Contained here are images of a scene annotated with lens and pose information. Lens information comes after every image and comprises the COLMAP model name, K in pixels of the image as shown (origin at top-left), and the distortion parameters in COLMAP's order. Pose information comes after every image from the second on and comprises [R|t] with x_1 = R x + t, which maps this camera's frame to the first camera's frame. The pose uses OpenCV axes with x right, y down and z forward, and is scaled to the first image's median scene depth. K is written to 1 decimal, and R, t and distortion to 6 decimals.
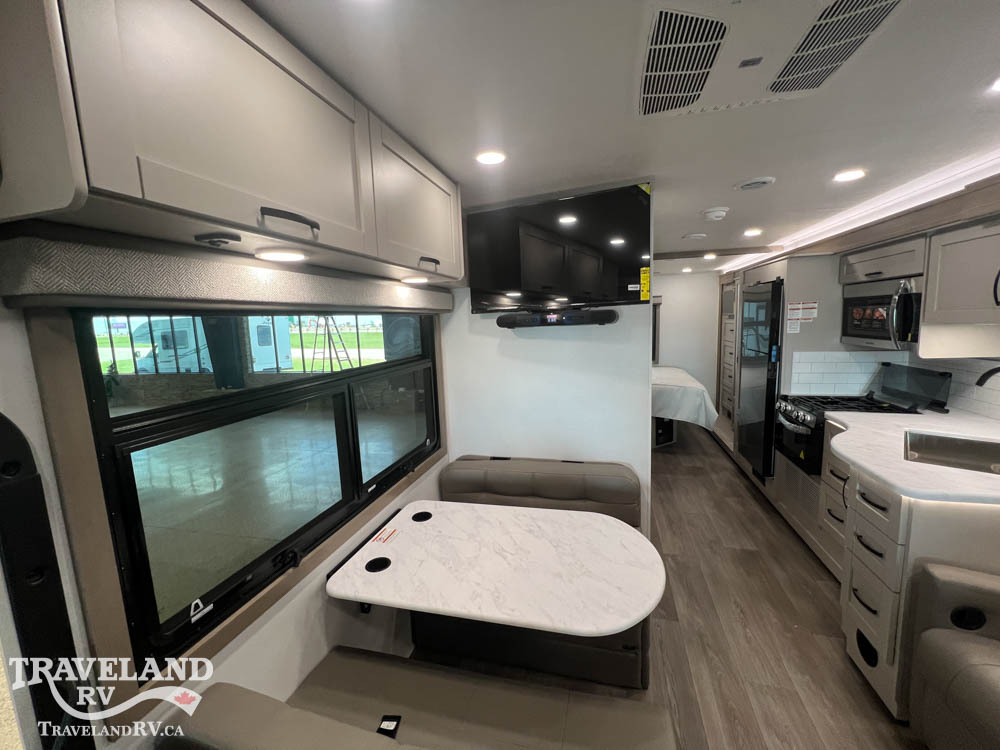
lens RADIAL K [[400.3, 0, 497.3], [0, 400.3, 372.6], [0, 0, 1]] dist [-0.002068, 0.000100]
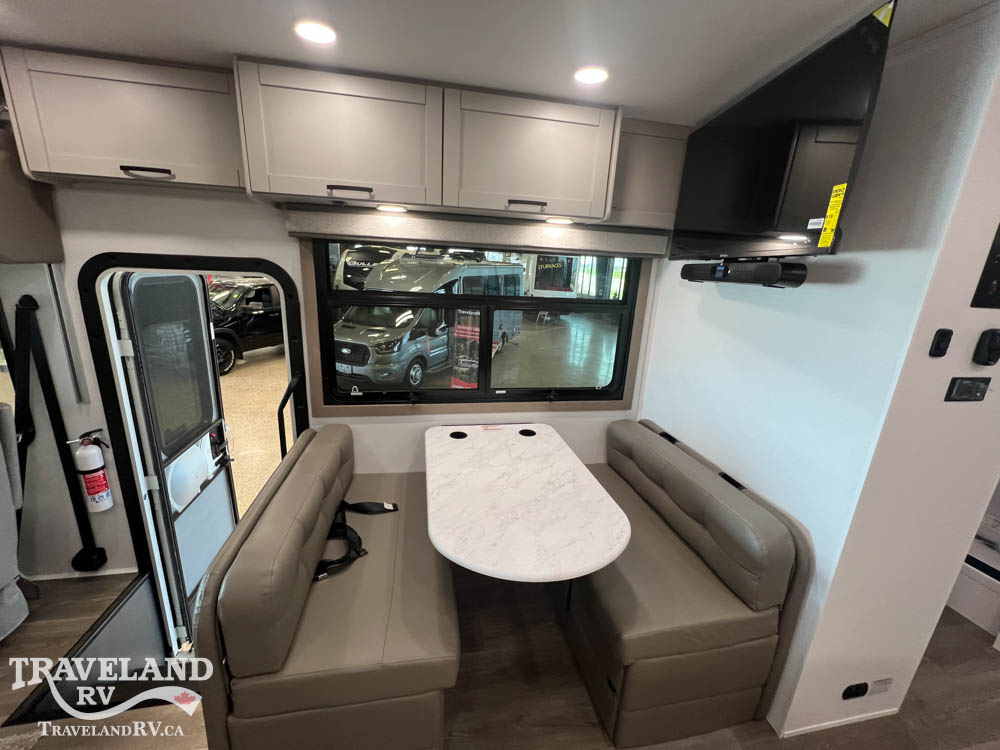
lens RADIAL K [[400.3, 0, 497.3], [0, 400.3, 372.6], [0, 0, 1]] dist [-0.002068, 0.000100]
pose [[0.433298, 0.294213, -0.851876, 0.652887], [-0.183386, 0.954222, 0.236283, -0.060852], [0.882396, 0.053841, 0.467417, 0.336873]]
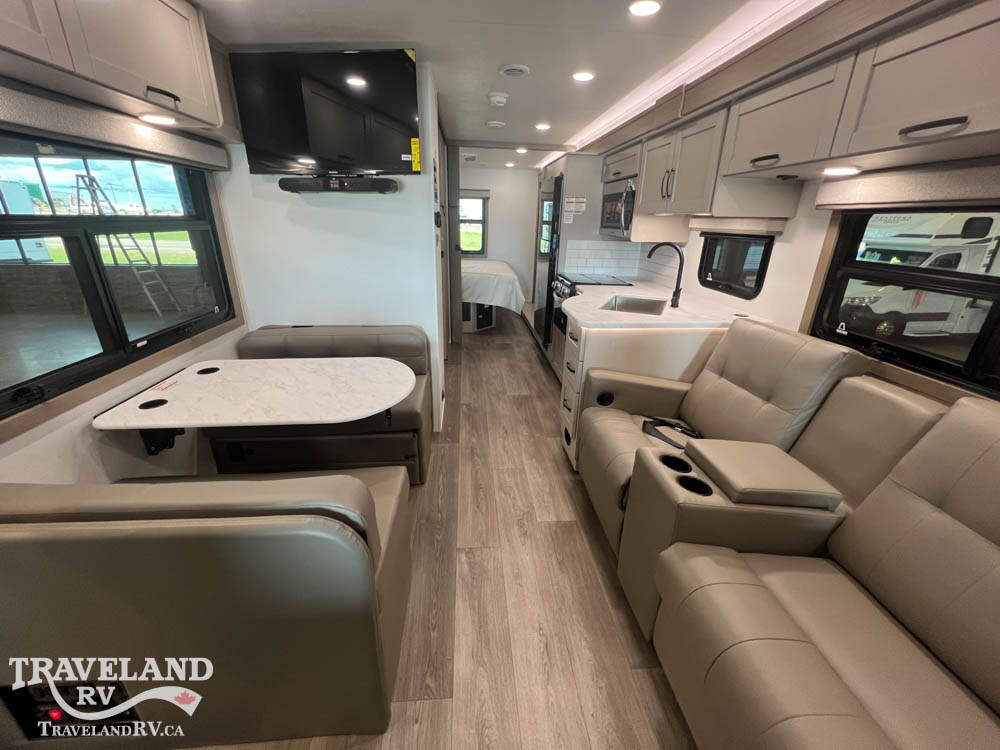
lens RADIAL K [[399.5, 0, 497.8], [0, 399.5, 372.5], [0, 0, 1]] dist [-0.000312, -0.000269]
pose [[0.940912, -0.064826, 0.332389, 0.165349], [-0.014213, 0.973084, 0.230014, 0.100492], [-0.338353, -0.221147, 0.914665, -0.206933]]
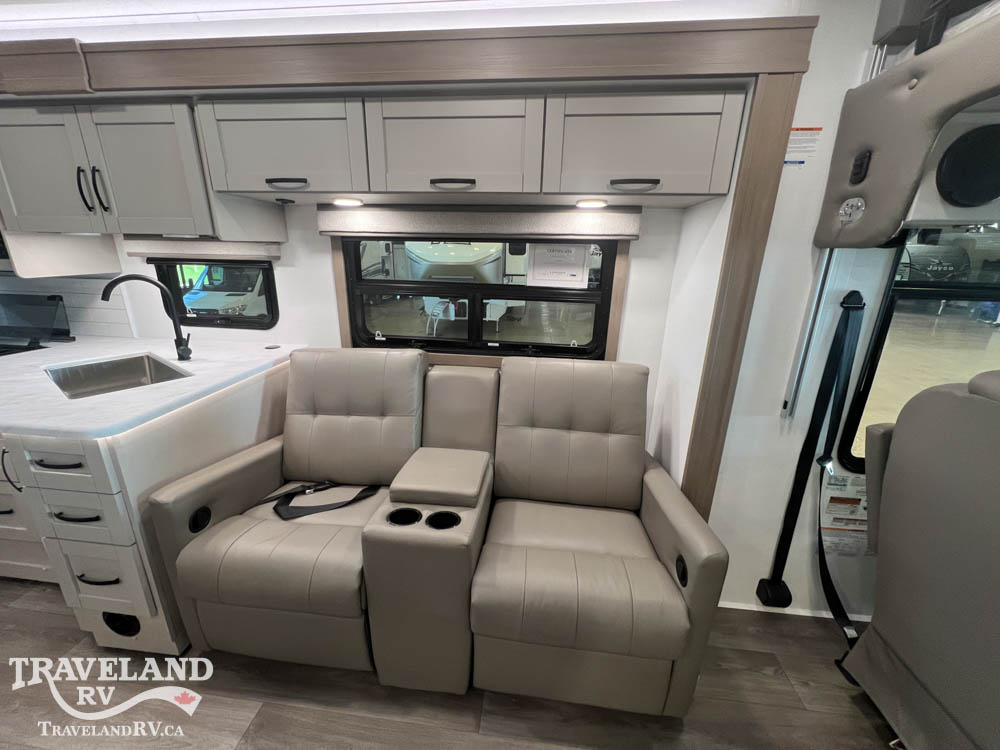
lens RADIAL K [[400.3, 0, 497.3], [0, 400.3, 372.6], [0, 0, 1]] dist [-0.002068, 0.000100]
pose [[-0.154126, -0.255052, 0.954565, 0.113671], [0.113662, 0.955118, 0.273552, 0.037757], [-0.981492, 0.150659, -0.118219, 0.209608]]
